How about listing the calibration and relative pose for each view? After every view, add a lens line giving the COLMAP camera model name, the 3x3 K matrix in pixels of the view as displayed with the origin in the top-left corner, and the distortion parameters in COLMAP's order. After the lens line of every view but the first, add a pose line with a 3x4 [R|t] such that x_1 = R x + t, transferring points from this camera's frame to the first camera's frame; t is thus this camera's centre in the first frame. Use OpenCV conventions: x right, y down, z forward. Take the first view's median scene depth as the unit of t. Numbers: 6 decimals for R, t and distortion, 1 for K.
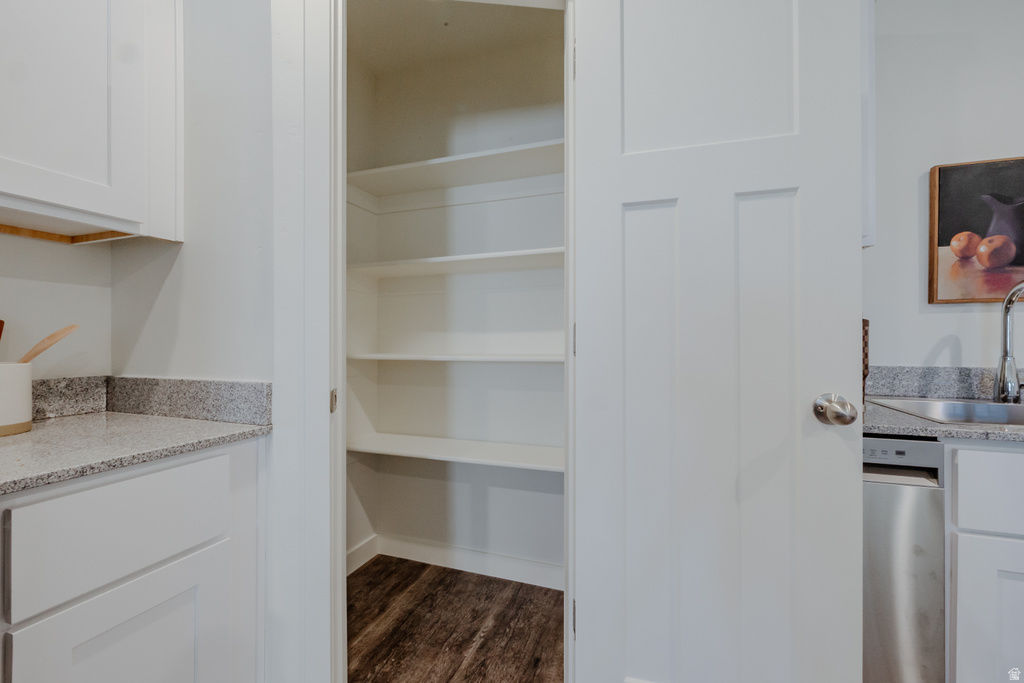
lens RADIAL K [[441.3, 0, 512.6], [0, 441.3, 341.4], [0, 0, 1]] dist [-0.002407, -0.000381]
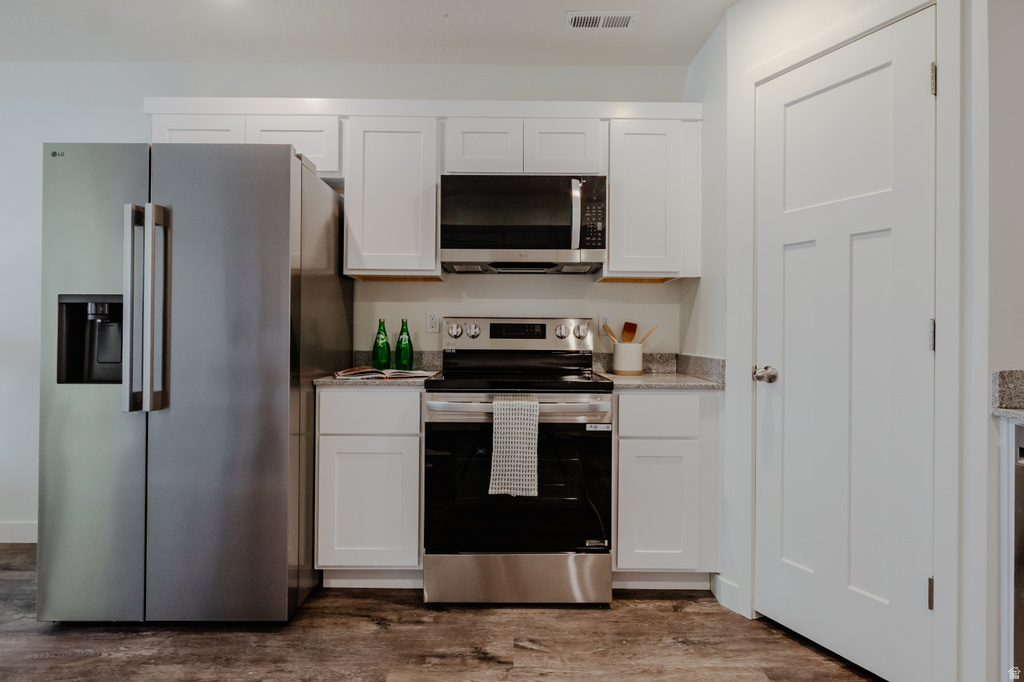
lens RADIAL K [[556.6, 0, 509.3], [0, 556.6, 330.5], [0, 0, 1]] dist [-0.001131, 0.000432]
pose [[0.332968, -0.002384, -0.942935, 1.048807], [-0.012459, 0.999898, -0.006927, 0.008559], [0.942856, 0.014055, 0.332905, -0.429496]]
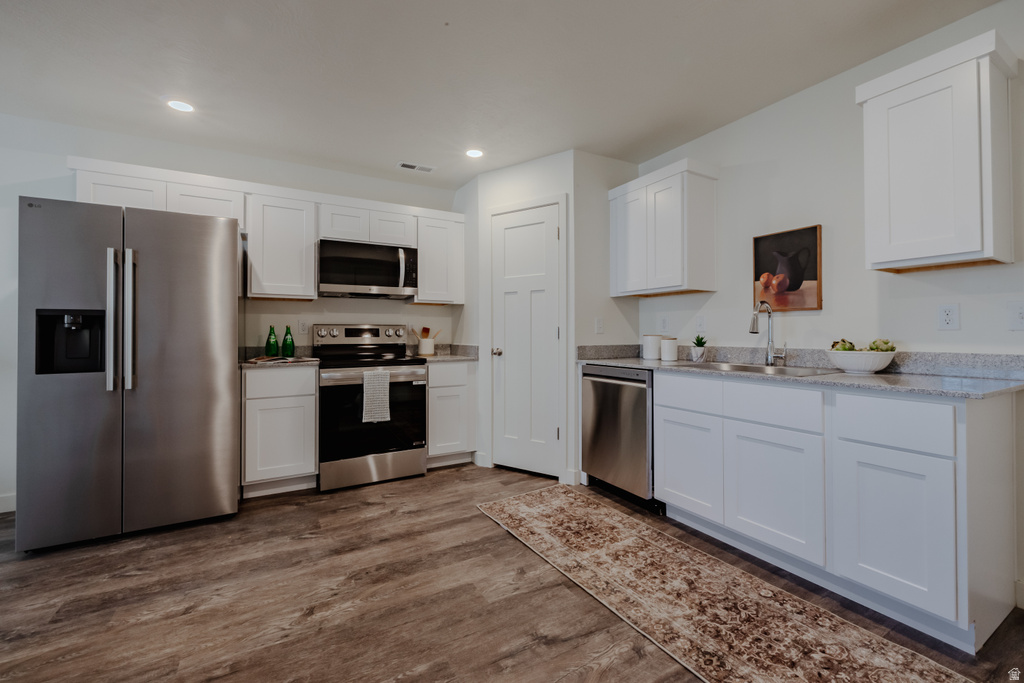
lens RADIAL K [[429.1, 0, 511.5], [0, 429.1, 329.8], [0, 0, 1]] dist [-0.000640, -0.000058]
pose [[0.752406, -0.007679, -0.658655, 1.649023], [-0.001268, 0.999913, -0.013107, 0.012197], [0.658698, 0.010697, 0.752331, -1.202249]]
